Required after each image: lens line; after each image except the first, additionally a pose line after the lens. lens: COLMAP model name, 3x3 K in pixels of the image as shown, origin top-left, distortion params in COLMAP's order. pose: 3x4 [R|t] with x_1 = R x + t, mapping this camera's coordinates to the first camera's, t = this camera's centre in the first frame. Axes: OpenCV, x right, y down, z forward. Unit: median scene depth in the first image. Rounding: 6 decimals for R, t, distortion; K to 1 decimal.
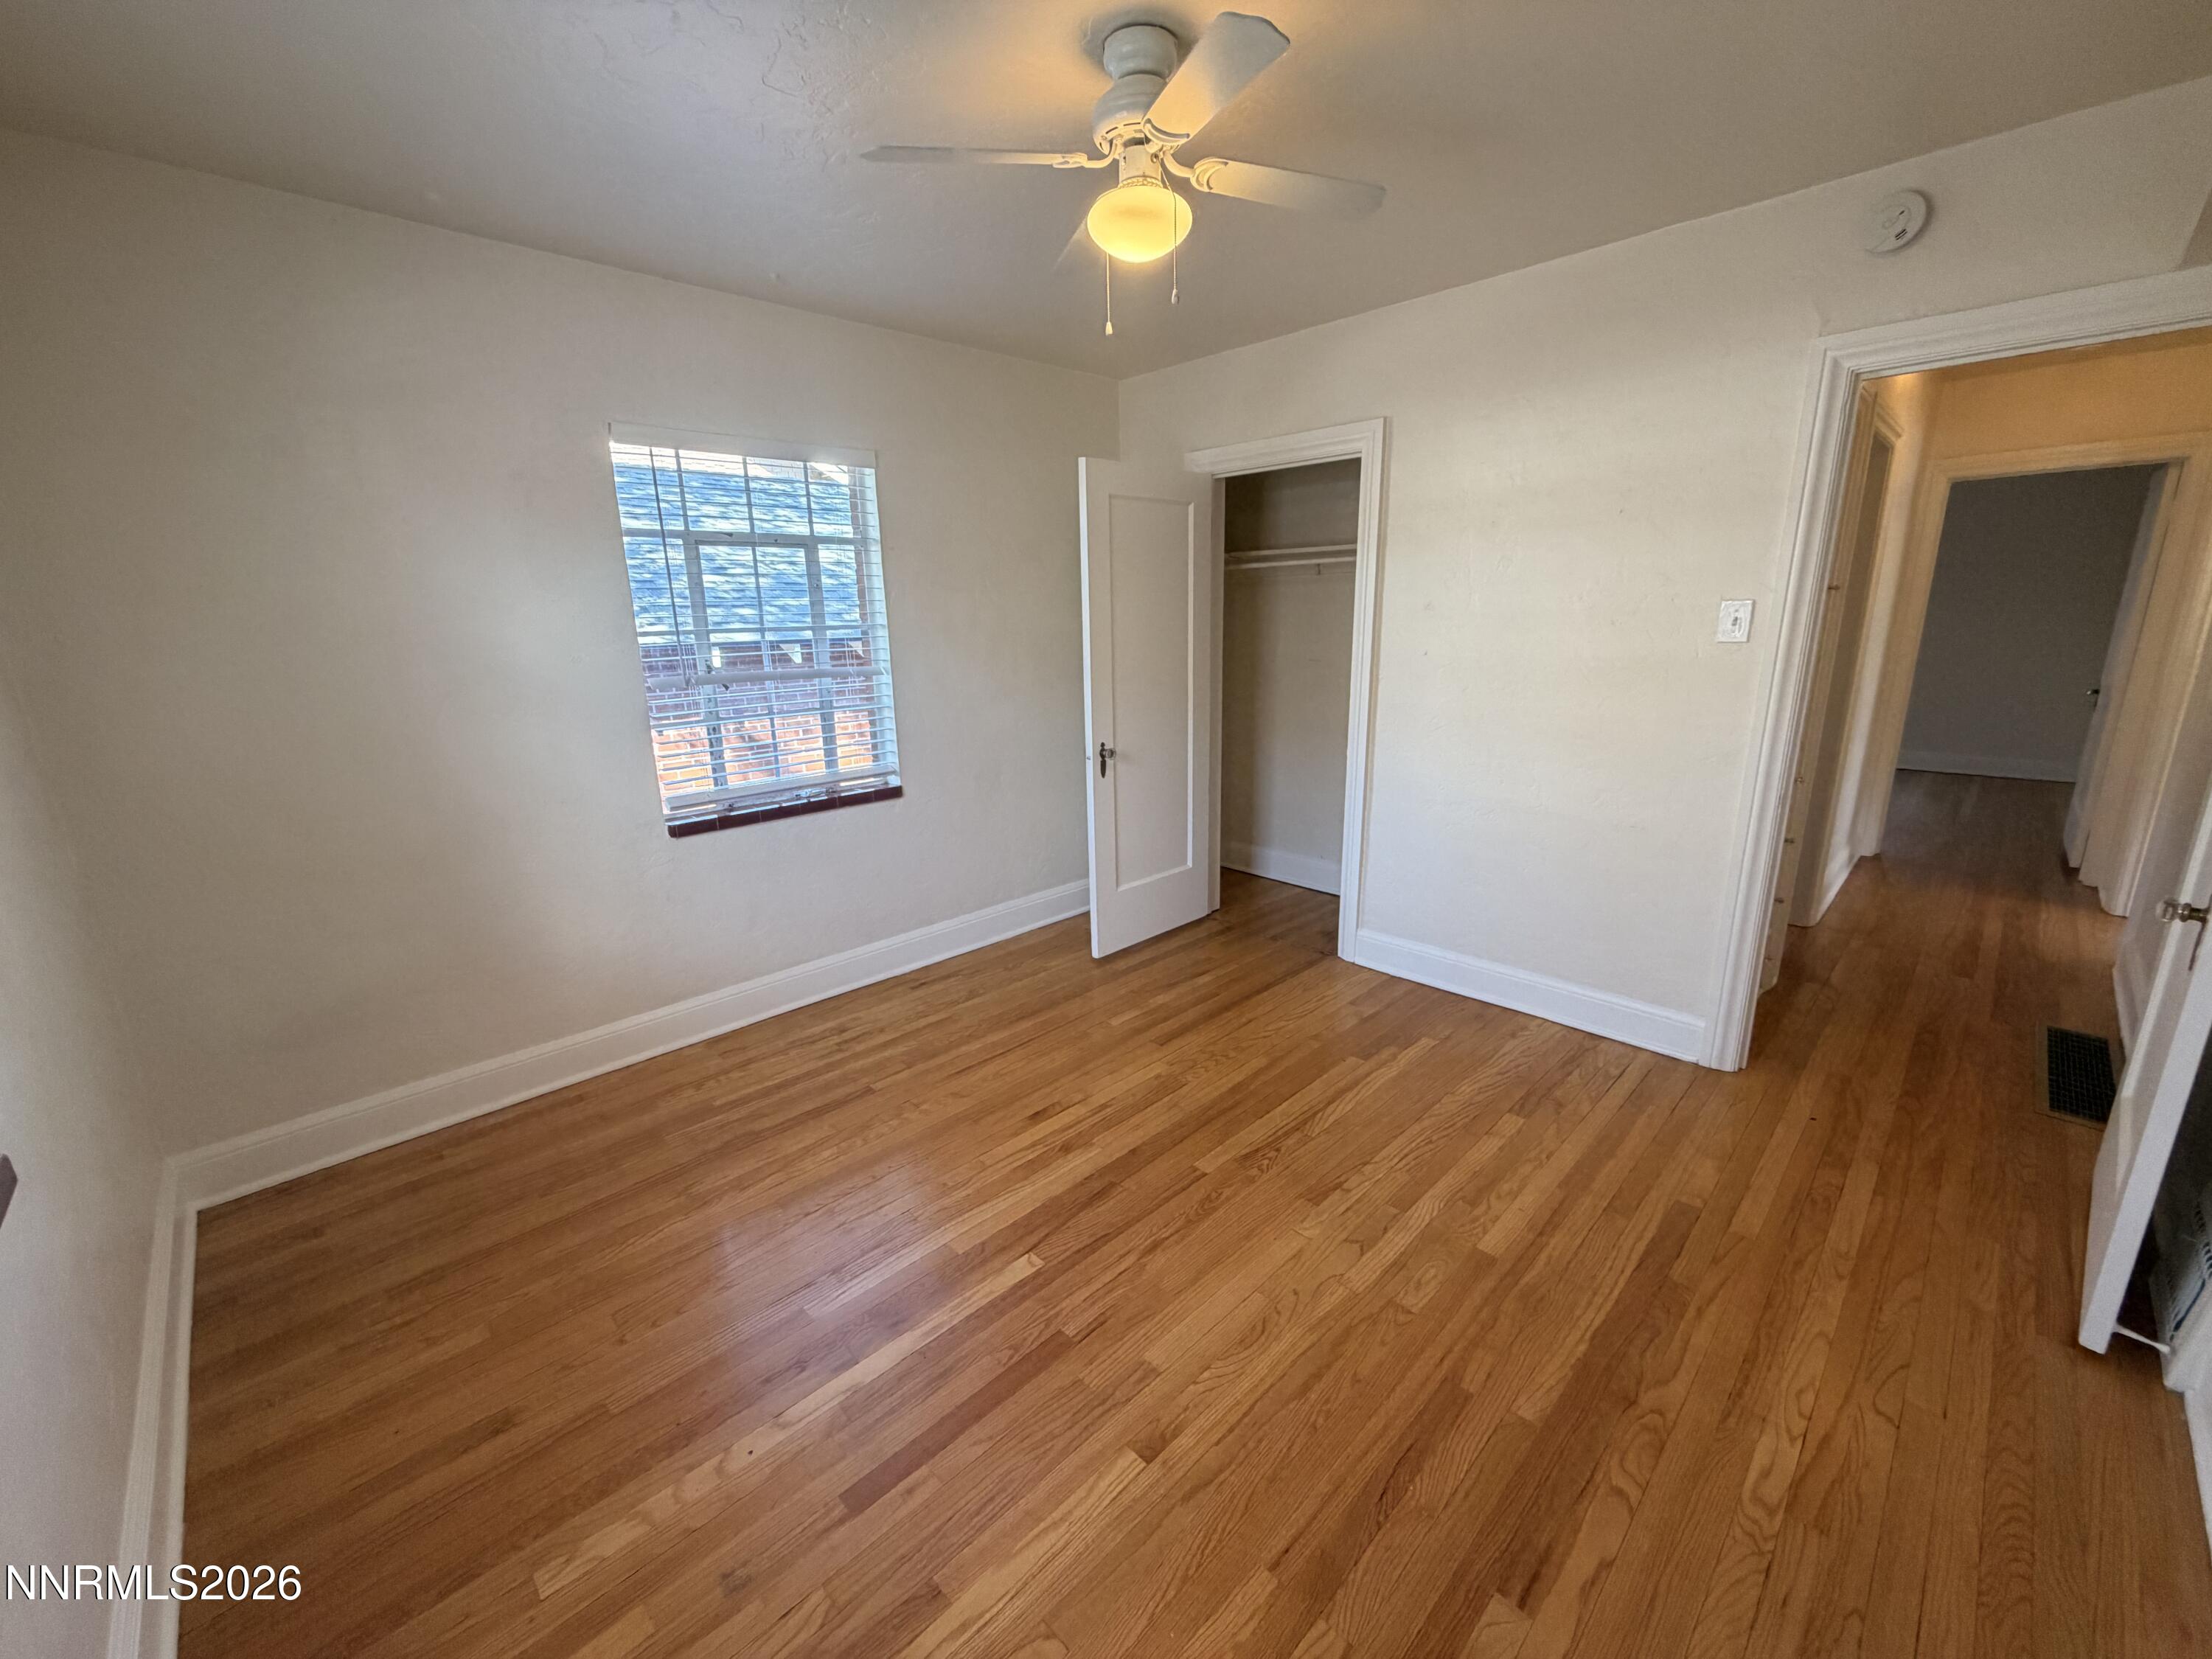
lens RADIAL K [[880.7, 0, 1100.4], [0, 880.7, 829.9], [0, 0, 1]] dist [0.001912, 0.000397]
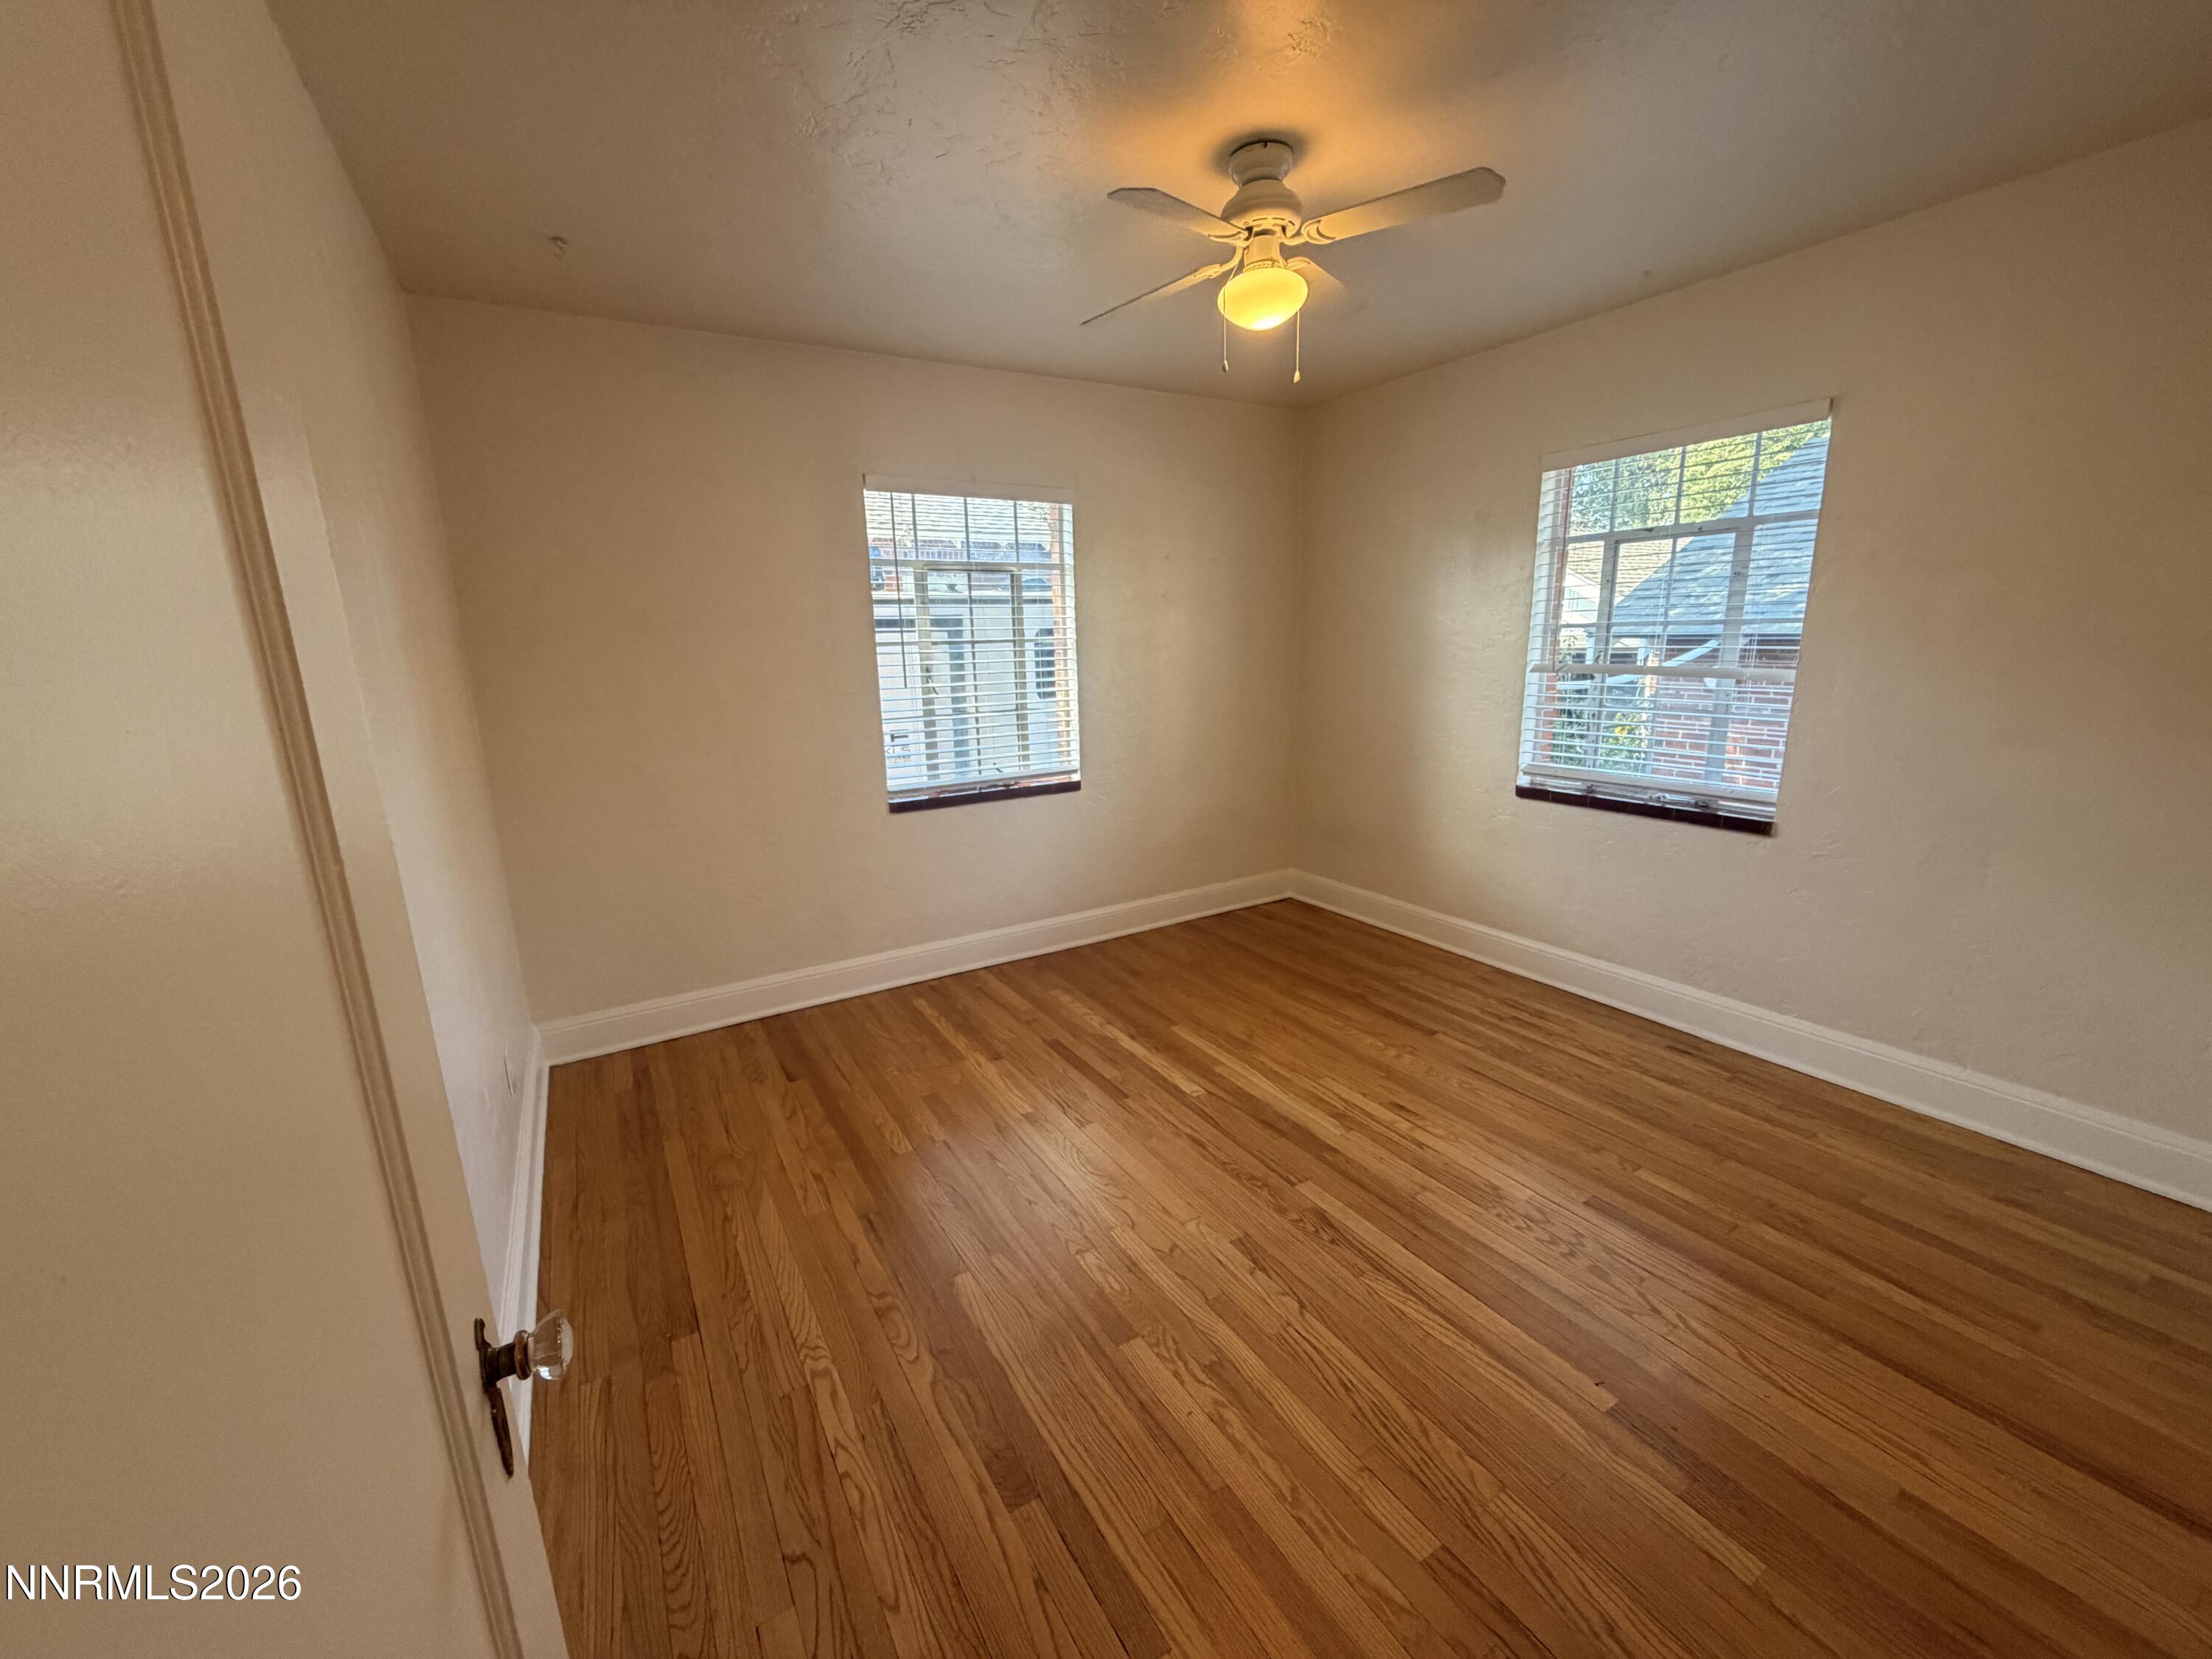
lens RADIAL K [[890.6, 0, 1107.7], [0, 890.6, 835.6], [0, 0, 1]] dist [-0.001167, -0.000287]
pose [[-0.230211, 0.242409, -0.942465, 0.895584], [-0.202511, 0.935342, 0.290043, -0.200792], [0.951836, 0.257630, -0.166235, 0.759870]]
